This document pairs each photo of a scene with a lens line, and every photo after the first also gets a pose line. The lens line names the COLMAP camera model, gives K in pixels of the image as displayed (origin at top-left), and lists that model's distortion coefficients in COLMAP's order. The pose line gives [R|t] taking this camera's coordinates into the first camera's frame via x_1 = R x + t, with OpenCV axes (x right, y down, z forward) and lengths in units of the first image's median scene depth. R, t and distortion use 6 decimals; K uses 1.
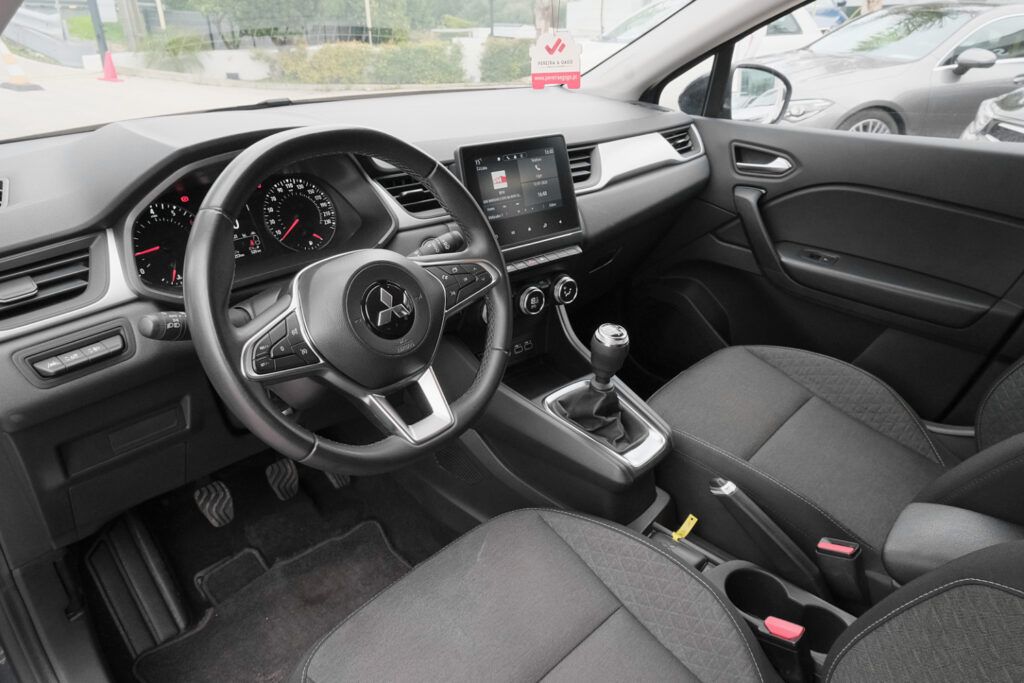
lens RADIAL K [[678.7, 0, 520.6], [0, 678.7, 338.1], [0, 0, 1]] dist [0.000480, -0.004208]
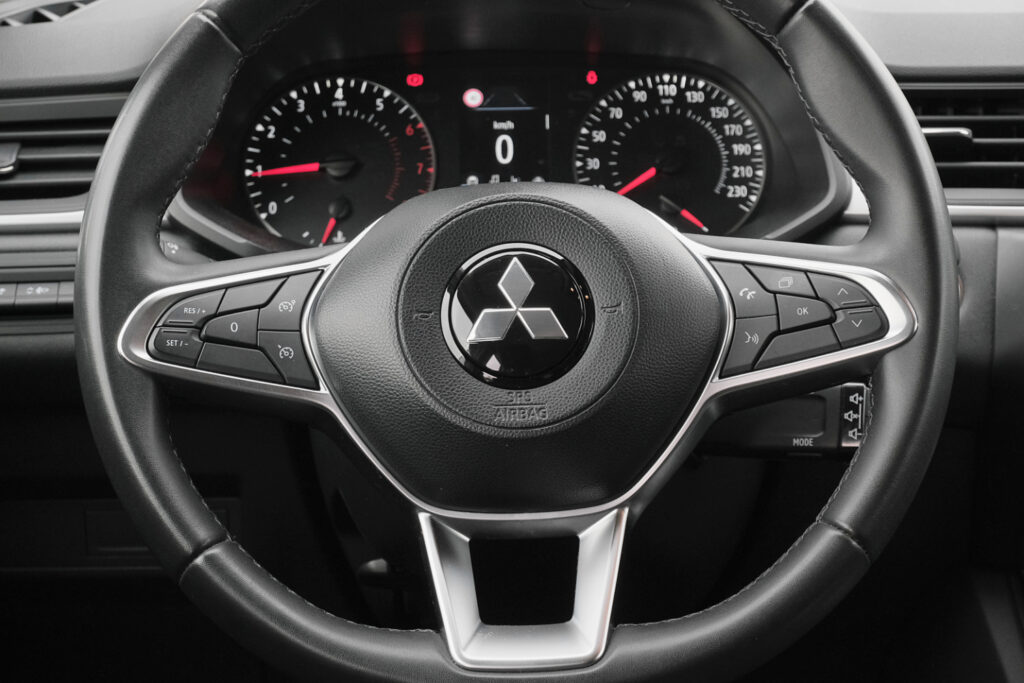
lens RADIAL K [[2048.5, 0, 514.3], [0, 2048.5, 340.9], [0, 0, 1]] dist [-0.046635, 0.000000]
pose [[0.692370, 0.142682, -0.707295, 0.432126], [-0.305792, 0.945893, -0.108525, 0.068267], [0.653541, 0.291424, 0.698539, 0.125943]]
